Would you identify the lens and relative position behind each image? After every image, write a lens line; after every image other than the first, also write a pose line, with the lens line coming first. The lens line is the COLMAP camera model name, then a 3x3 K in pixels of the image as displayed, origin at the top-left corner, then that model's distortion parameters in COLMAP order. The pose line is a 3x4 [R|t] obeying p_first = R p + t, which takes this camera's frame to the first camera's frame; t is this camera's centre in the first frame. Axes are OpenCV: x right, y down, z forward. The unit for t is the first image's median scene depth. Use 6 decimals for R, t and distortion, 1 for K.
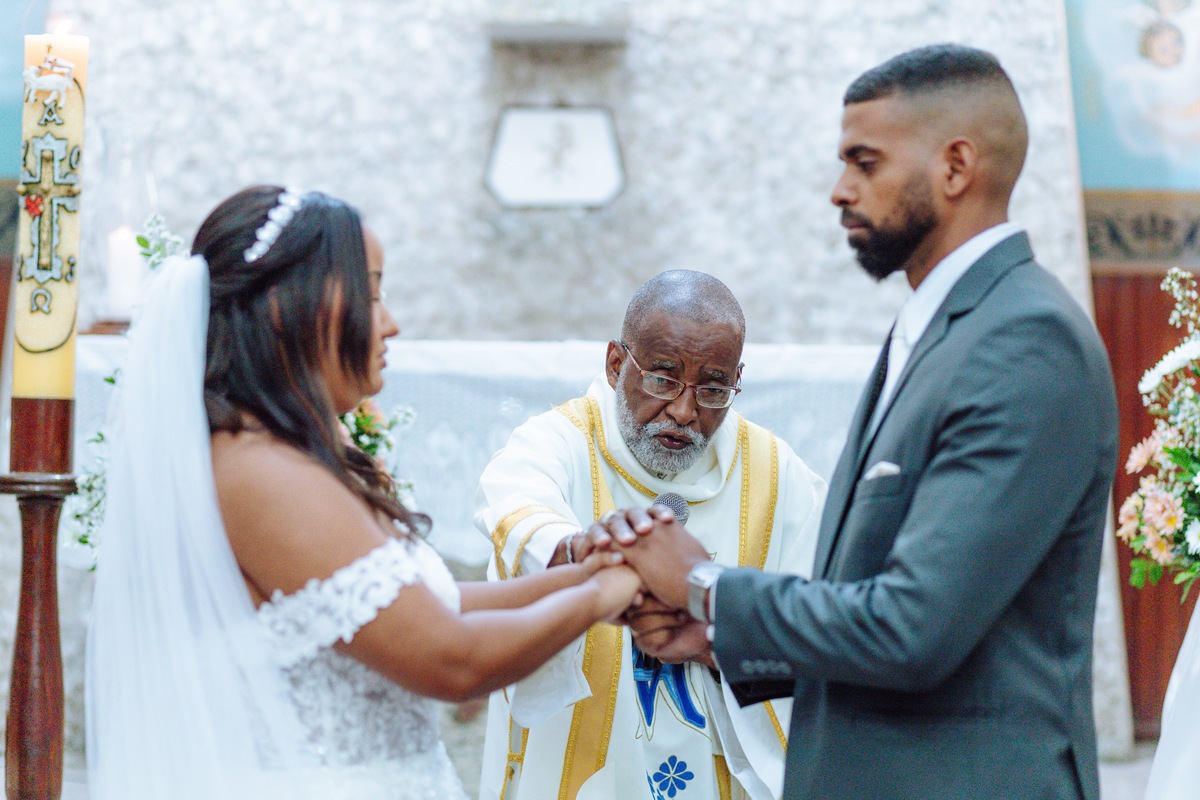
lens RADIAL K [[2923.6, 0, 600.0], [0, 2923.6, 400.0], [0, 0, 1]] dist [0.131964, -1.096862]
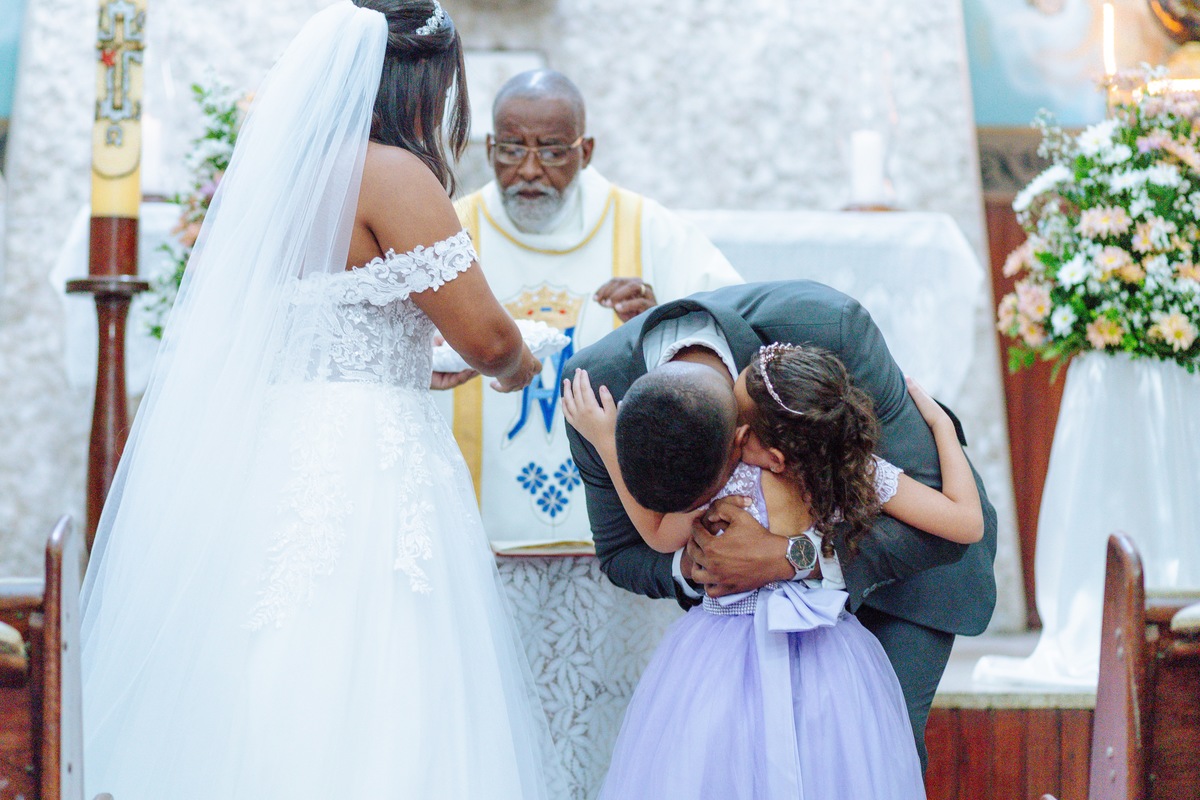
lens RADIAL K [[3202.0, 0, 537.5], [0, 3202.0, 400.2], [0, 0, 1]] dist [0.061983, -0.412894]
pose [[0.999754, -0.003814, 0.021847, -0.044023], [0.004517, 0.999469, -0.032261, 0.118394], [-0.021712, 0.032352, 0.999241, -0.326524]]
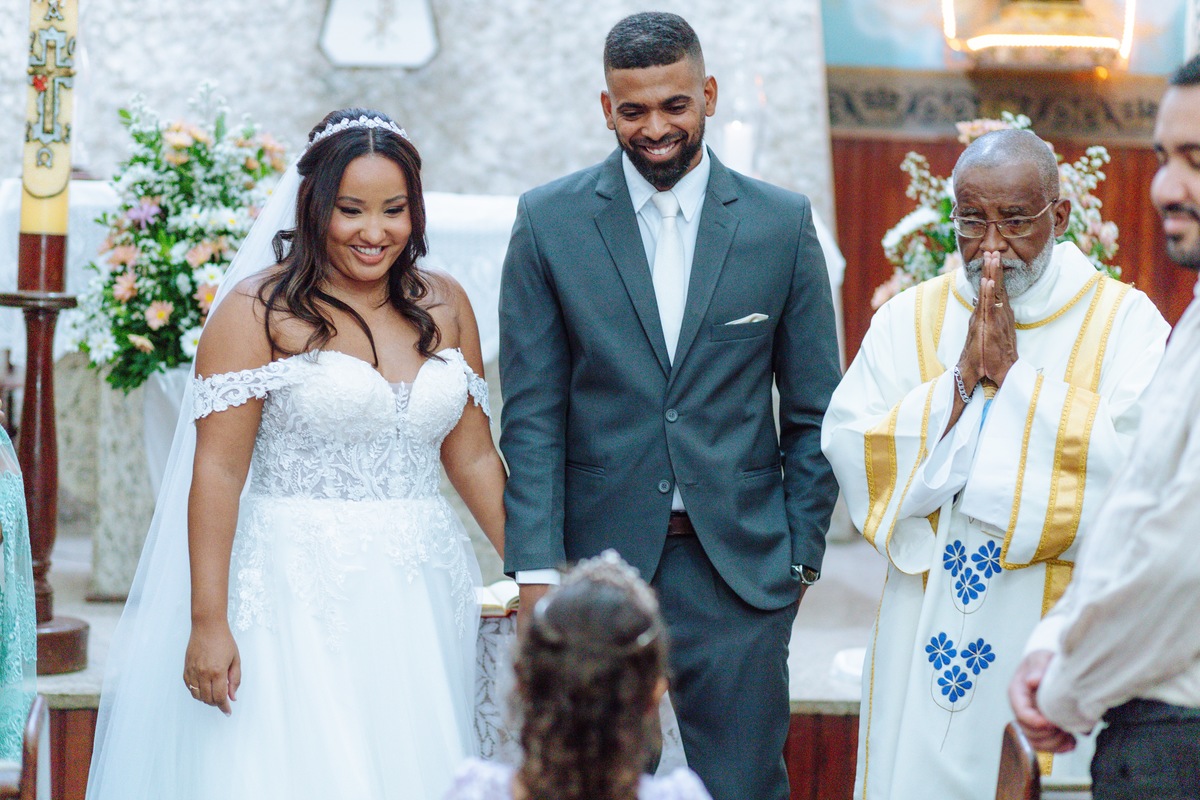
lens RADIAL K [[2923.6, 0, 600.0], [0, 2923.6, 400.0], [0, 0, 1]] dist [0.131964, -1.096862]
pose [[0.994567, 0.015686, 0.102908, -0.078459], [-0.021976, 0.997940, 0.060272, -0.010605], [-0.101751, -0.062206, 0.992863, -0.304297]]
